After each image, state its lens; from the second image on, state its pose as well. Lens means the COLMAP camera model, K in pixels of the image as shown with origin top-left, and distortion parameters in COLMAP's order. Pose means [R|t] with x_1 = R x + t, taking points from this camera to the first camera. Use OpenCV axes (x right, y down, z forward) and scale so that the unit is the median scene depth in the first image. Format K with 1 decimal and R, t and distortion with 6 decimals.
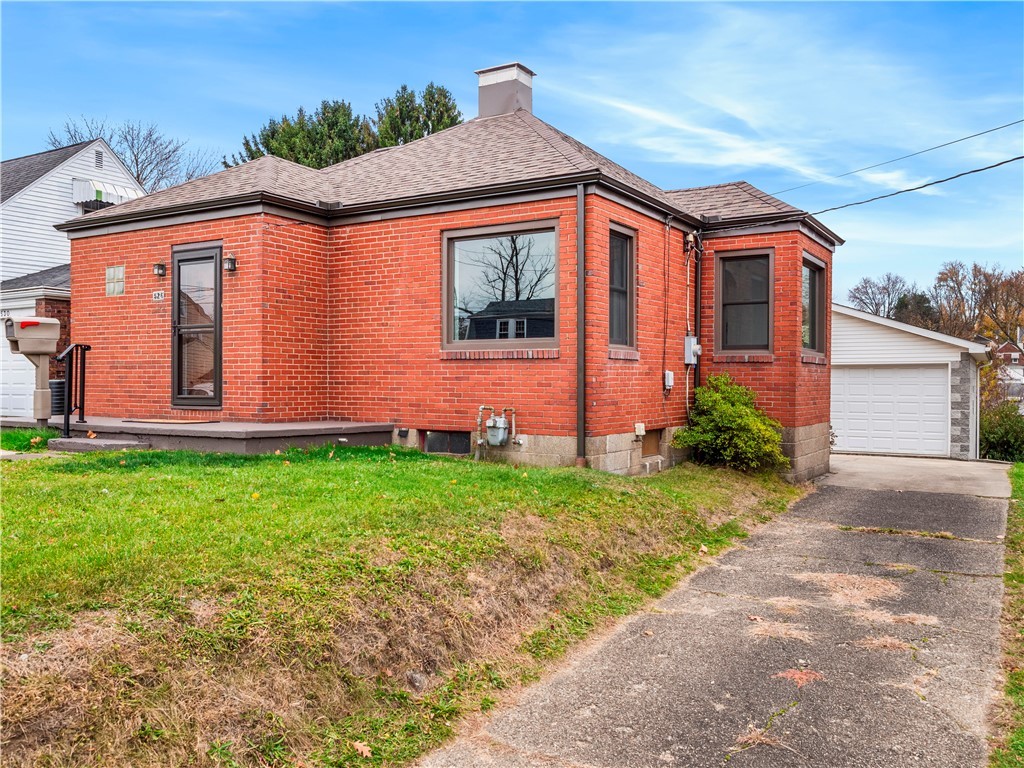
lens RADIAL K [[852.7, 0, 502.0], [0, 852.7, 390.3], [0, 0, 1]] dist [-0.007368, 0.000905]
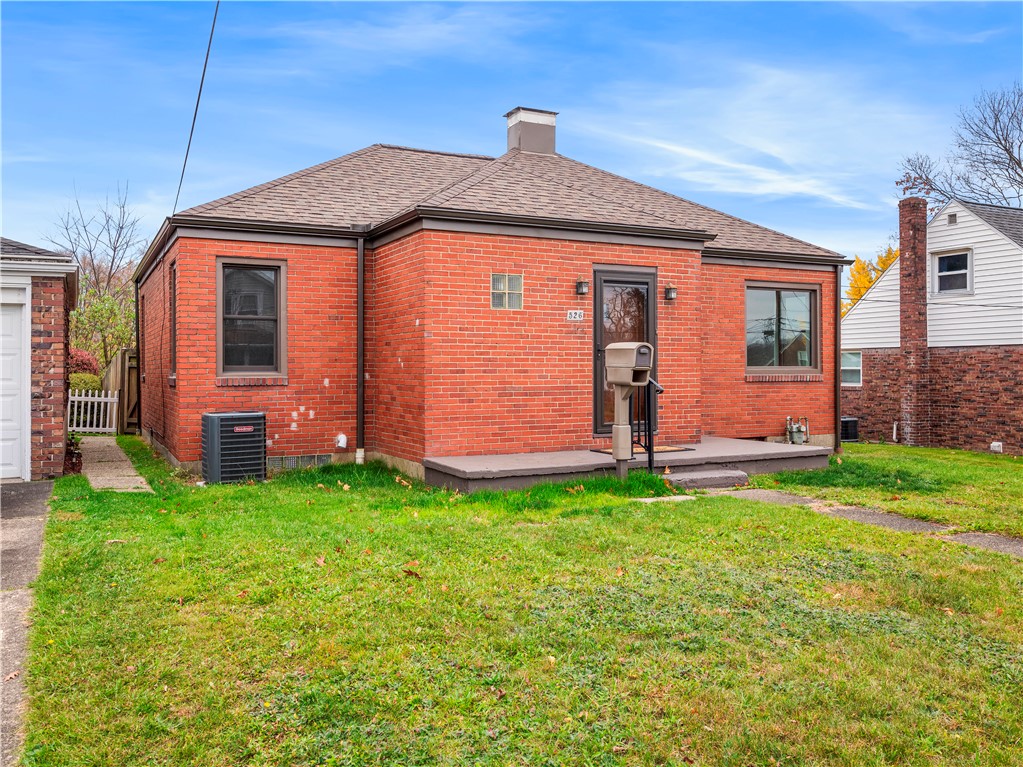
lens RADIAL K [[851.9, 0, 501.2], [0, 851.9, 365.0], [0, 0, 1]] dist [-0.007368, 0.000905]
pose [[0.530676, -0.001876, 0.847573, -1.298052], [0.014250, 0.999876, -0.006710, -0.056002], [-0.847455, 0.015639, 0.530637, 0.619881]]
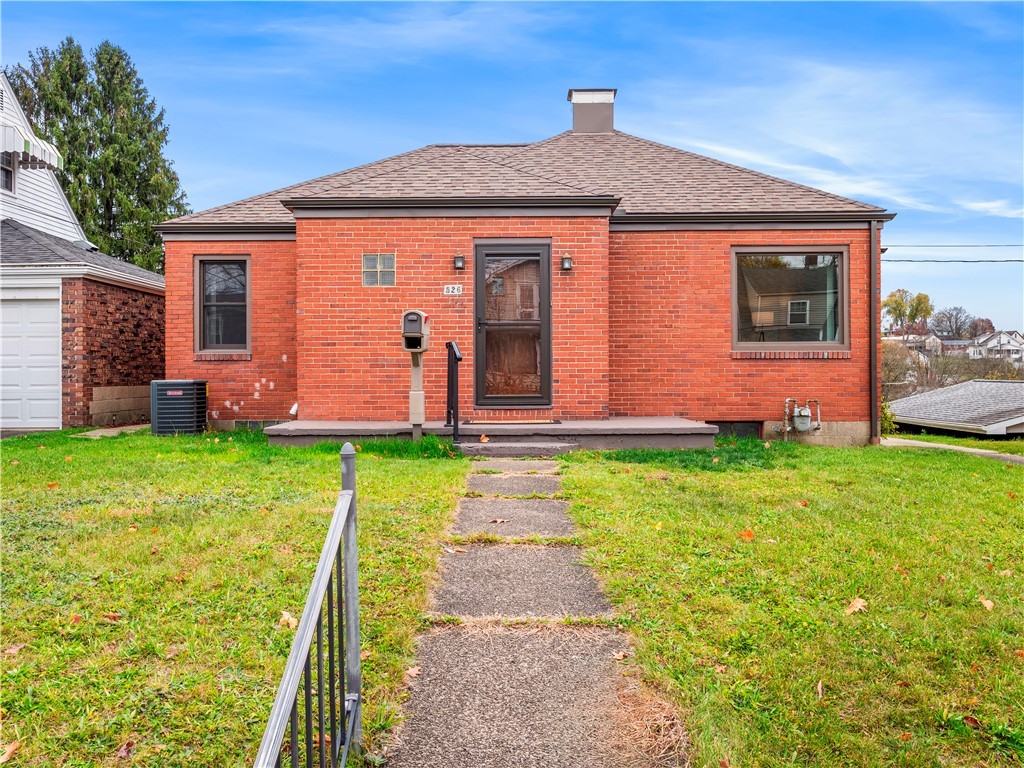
lens RADIAL K [[852.7, 0, 501.2], [0, 852.7, 373.8], [0, 0, 1]] dist [-0.007368, 0.000905]
pose [[0.862135, -0.006588, 0.506635, -0.889067], [0.012392, 0.999891, -0.008084, -0.010405], [-0.506526, 0.013248, 0.862123, 0.171245]]
